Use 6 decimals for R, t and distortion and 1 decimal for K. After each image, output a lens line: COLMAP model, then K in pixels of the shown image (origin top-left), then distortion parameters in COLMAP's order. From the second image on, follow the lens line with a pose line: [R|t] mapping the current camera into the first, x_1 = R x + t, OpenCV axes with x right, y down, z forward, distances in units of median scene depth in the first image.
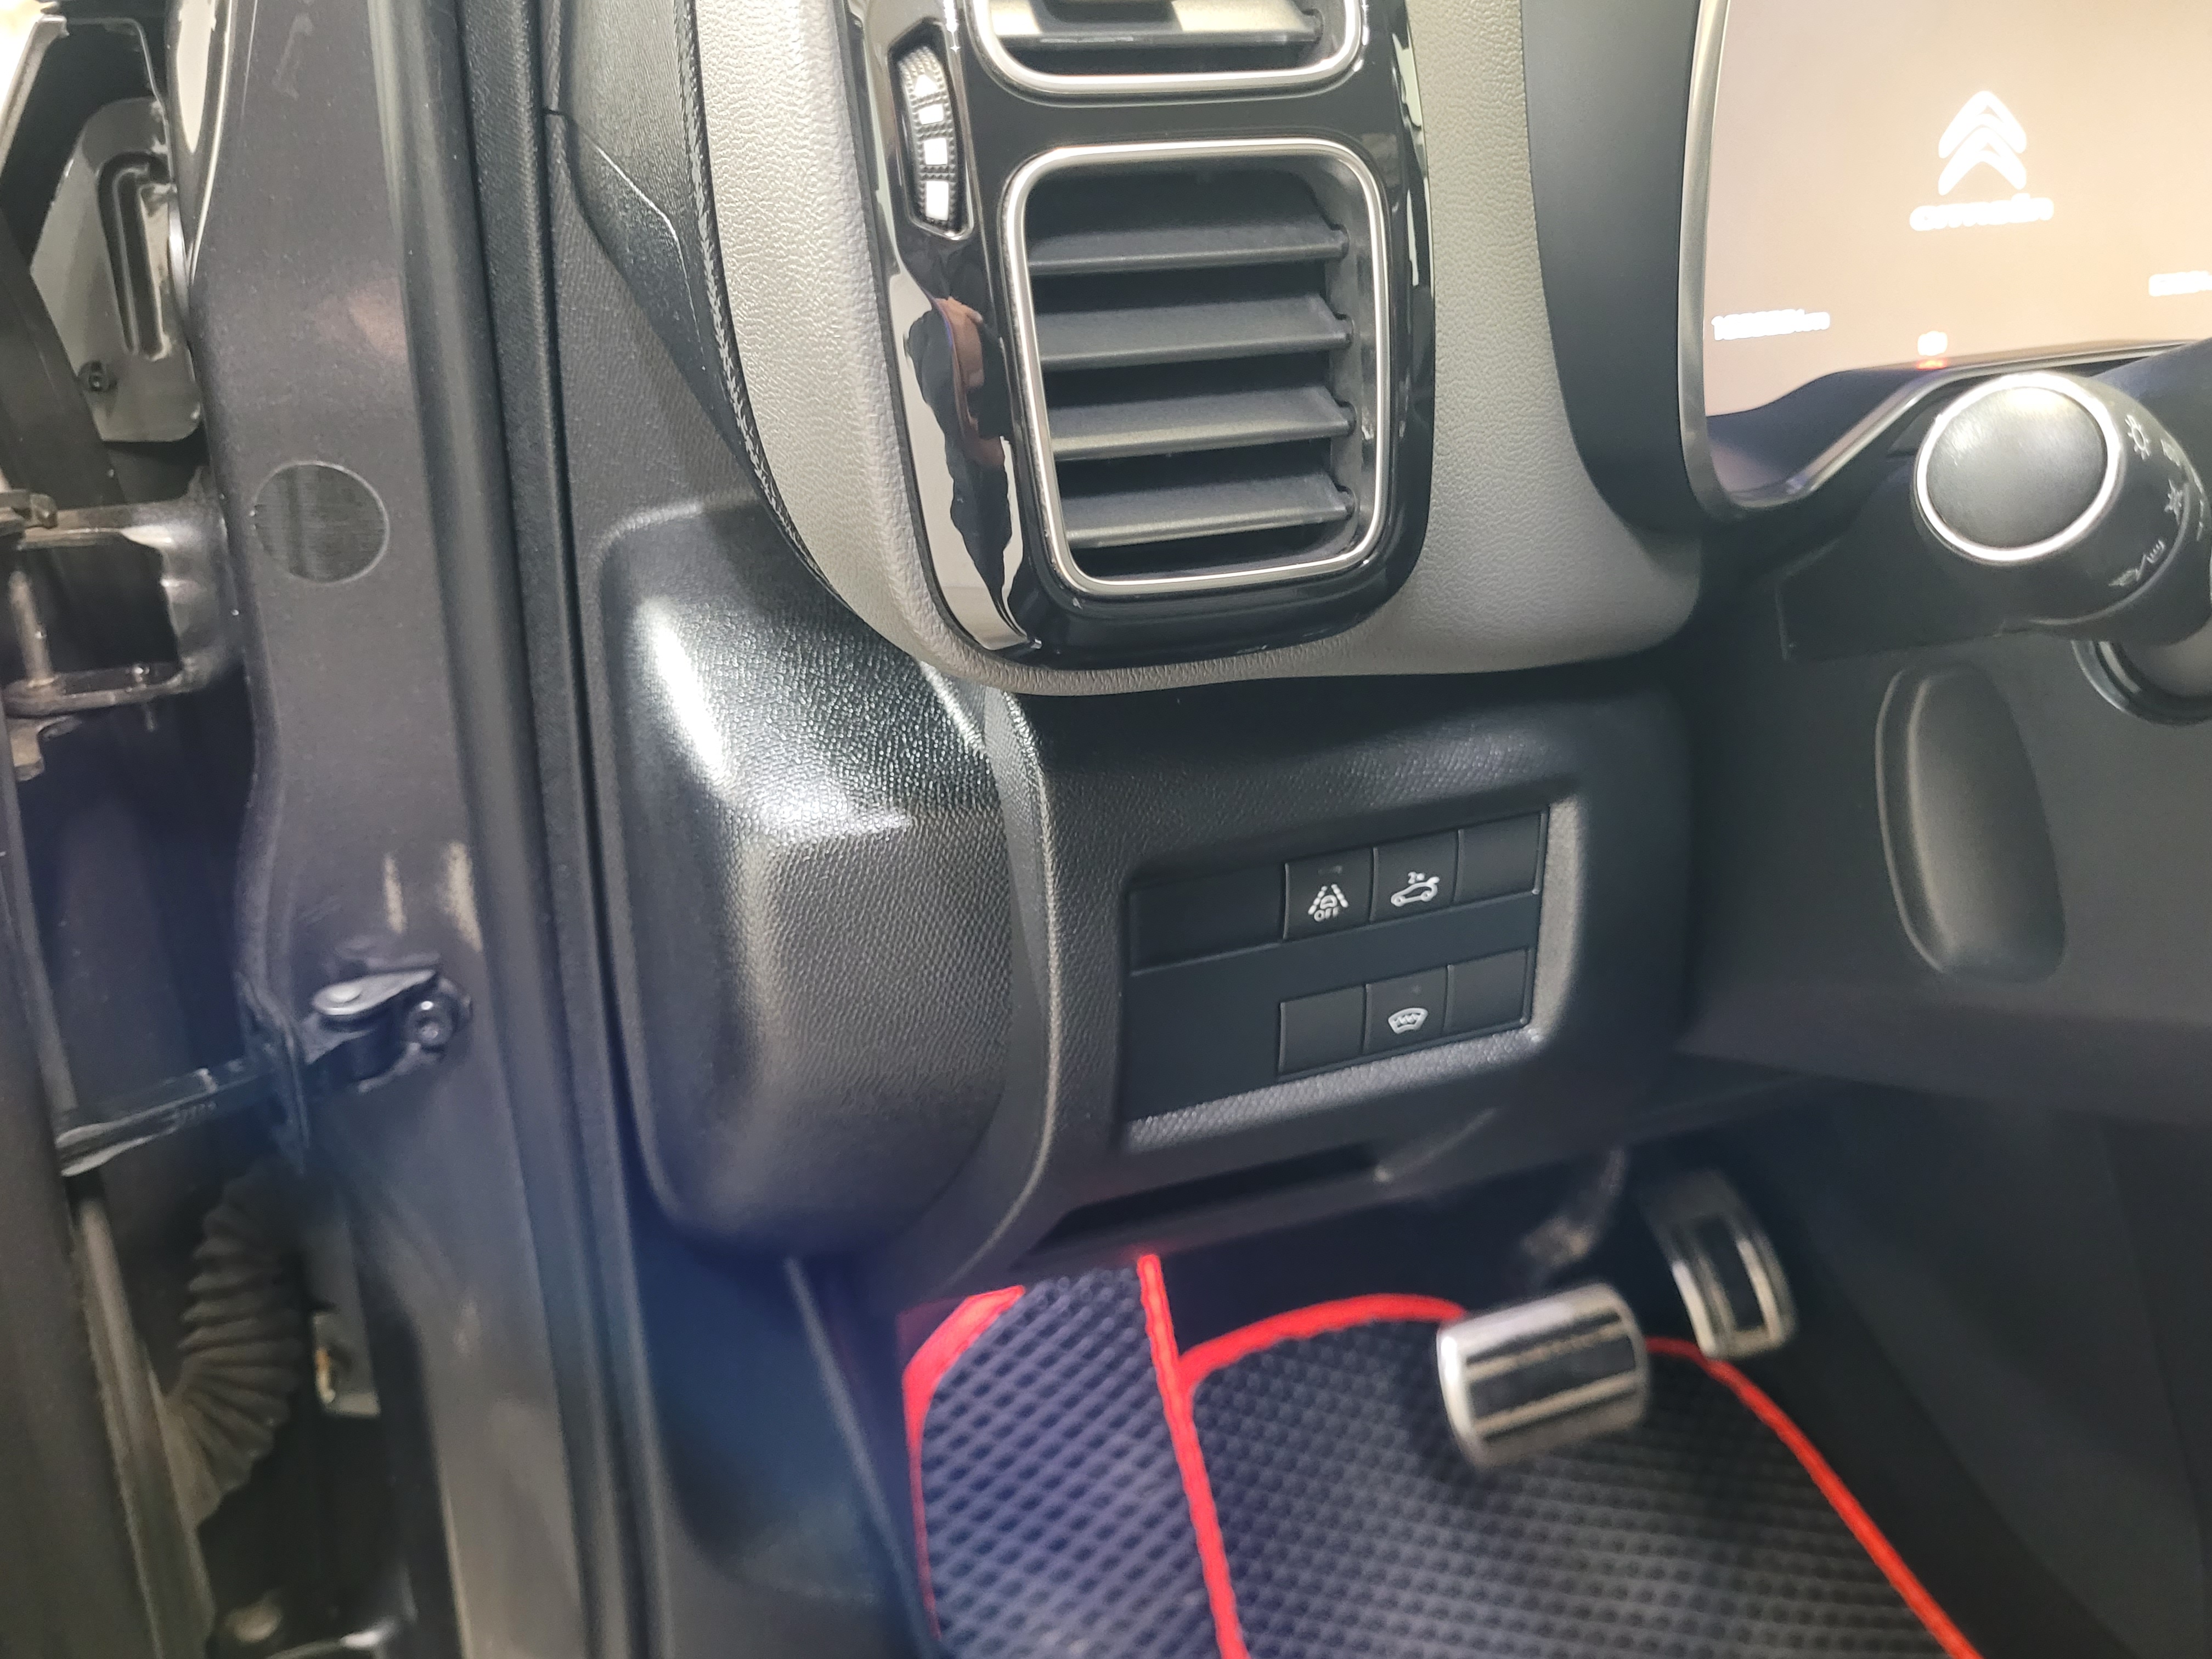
lens RADIAL K [[1727.9, 0, 1108.2], [0, 1727.9, 818.9], [0, 0, 1]] dist [0.007576, -0.016051]
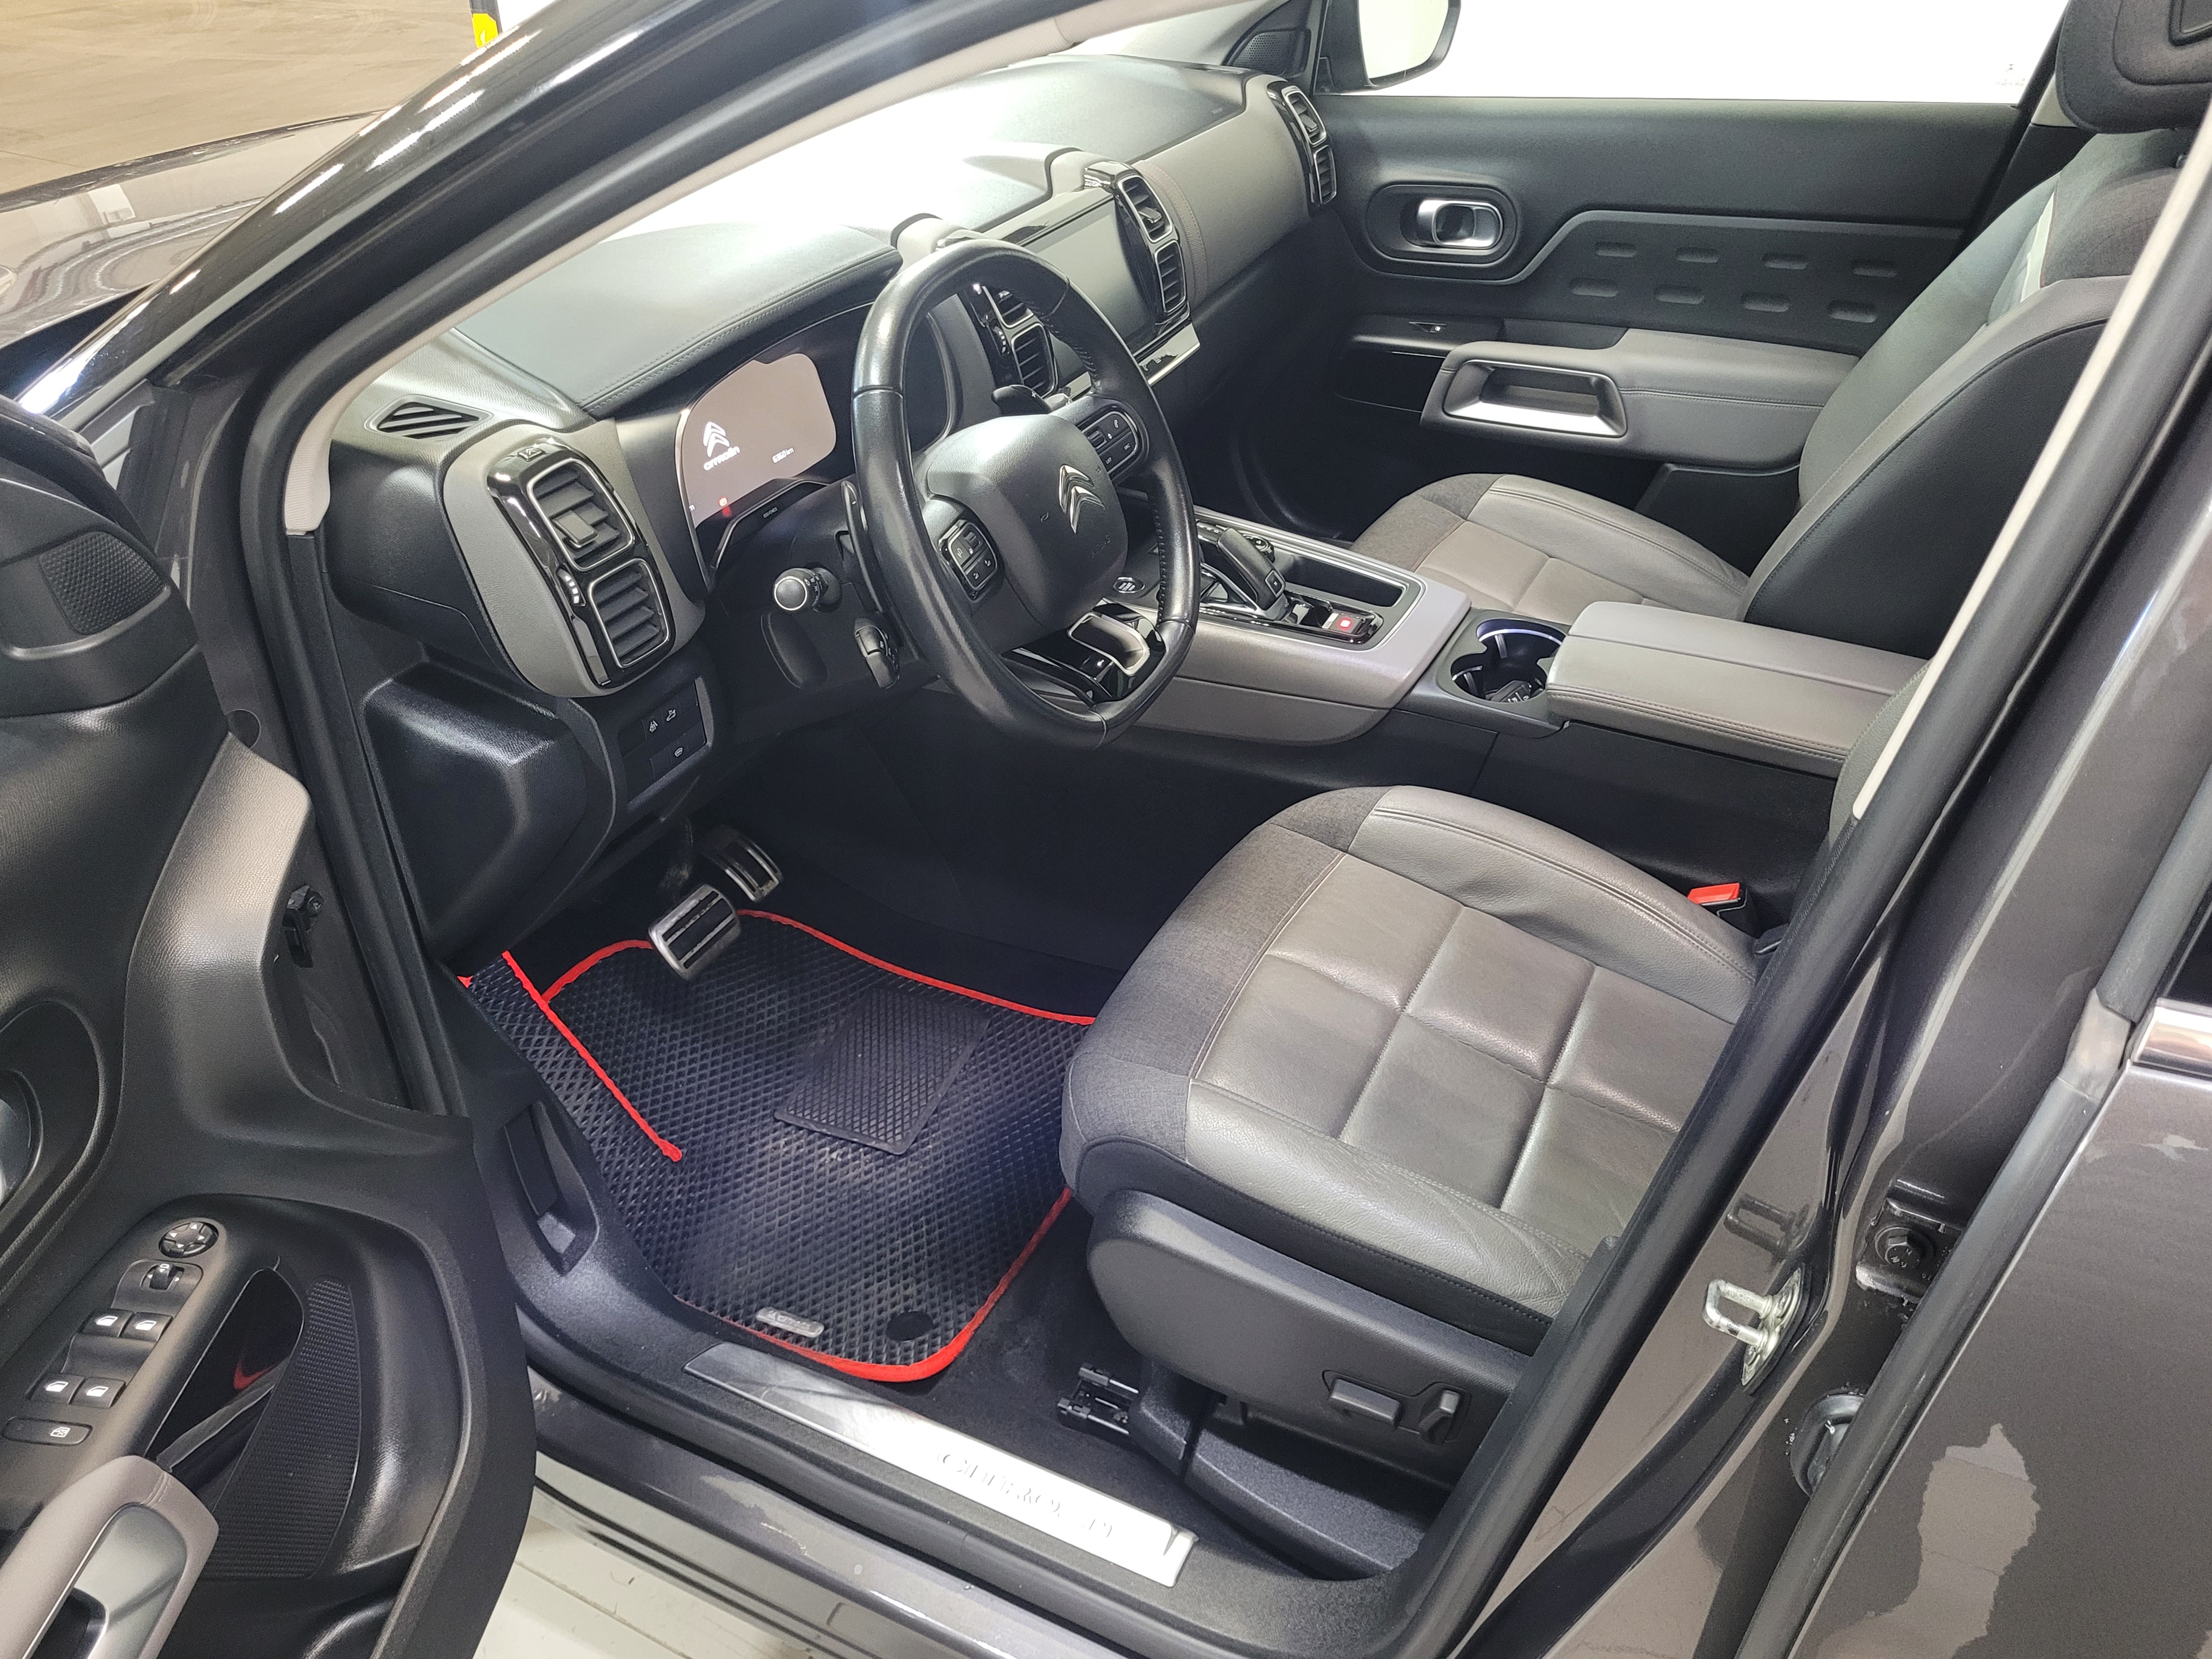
lens RADIAL K [[1727.9, 0, 1108.2], [0, 1727.9, 818.9], [0, 0, 1]] dist [0.007576, -0.016051]
pose [[0.723158, -0.374362, 0.580427, -0.589501], [0.316810, 0.926537, 0.202879, -0.088411], [-0.613738, 0.037171, 0.788634, -1.051029]]
